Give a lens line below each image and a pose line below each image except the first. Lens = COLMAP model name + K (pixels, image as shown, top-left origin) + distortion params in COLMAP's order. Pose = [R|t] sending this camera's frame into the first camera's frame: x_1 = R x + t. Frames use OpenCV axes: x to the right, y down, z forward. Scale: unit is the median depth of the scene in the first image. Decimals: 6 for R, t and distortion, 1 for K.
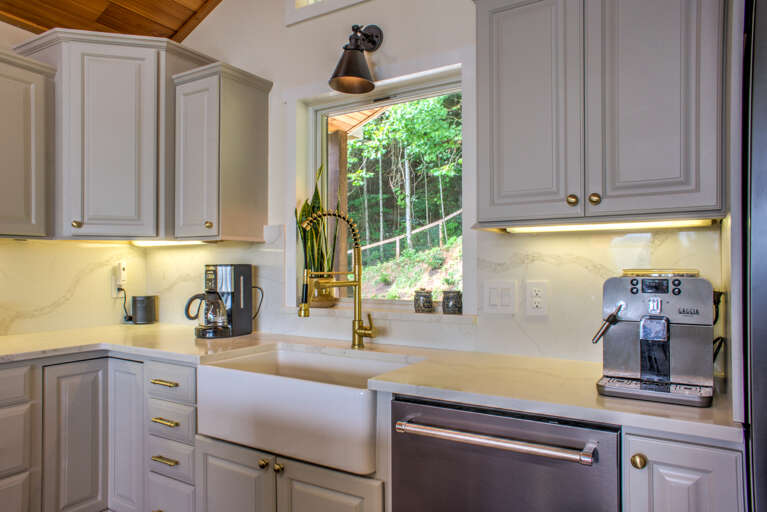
lens RADIAL K [[522.5, 0, 383.5], [0, 522.5, 265.0], [0, 0, 1]] dist [-0.001527, 0.002470]
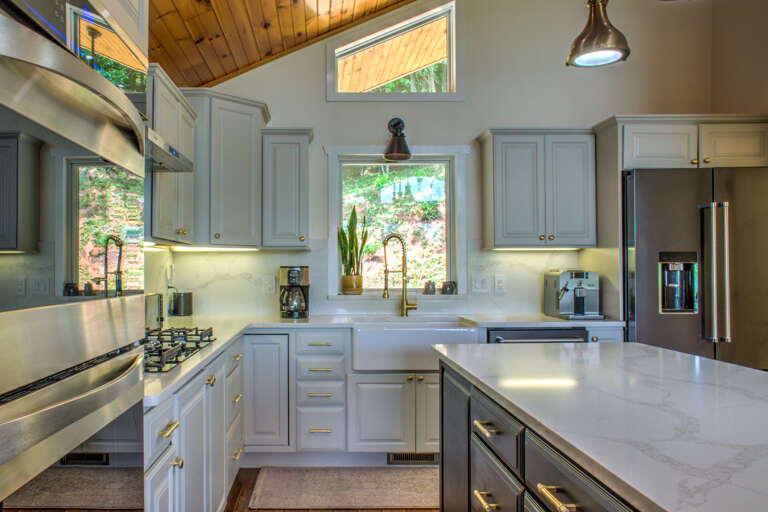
lens RADIAL K [[523.1, 0, 384.0], [0, 523.1, 265.0], [0, 0, 1]] dist [-0.001527, 0.002470]
pose [[0.829821, 0.003817, 0.558017, -1.121992], [0.000575, 0.999970, -0.007694, 0.007810], [-0.558030, 0.006705, 0.829794, -0.370000]]
